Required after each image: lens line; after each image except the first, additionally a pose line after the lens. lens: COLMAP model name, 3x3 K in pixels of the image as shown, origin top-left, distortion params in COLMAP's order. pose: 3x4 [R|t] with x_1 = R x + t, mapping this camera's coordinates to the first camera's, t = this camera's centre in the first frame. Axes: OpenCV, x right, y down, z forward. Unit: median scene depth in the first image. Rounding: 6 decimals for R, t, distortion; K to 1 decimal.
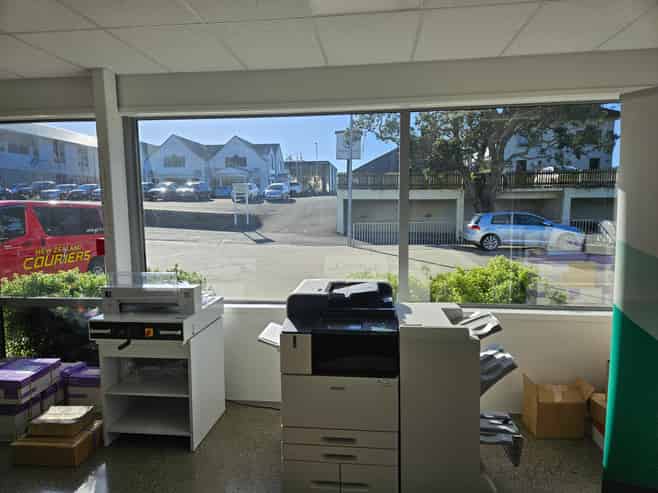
lens RADIAL K [[443.2, 0, 329.6], [0, 443.2, 247.0], [0, 0, 1]] dist [0.021213, 0.000058]
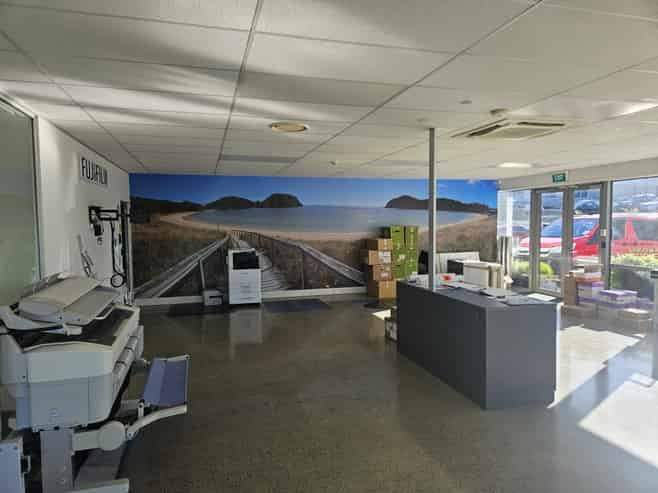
lens RADIAL K [[443.2, 0, 329.6], [0, 443.2, 245.9], [0, 0, 1]] dist [0.021213, 0.000058]
pose [[0.386526, 0.063293, -0.920104, 0.585500], [-0.090058, 0.995465, 0.030644, 0.076334], [0.917871, 0.071018, 0.390473, -0.892659]]
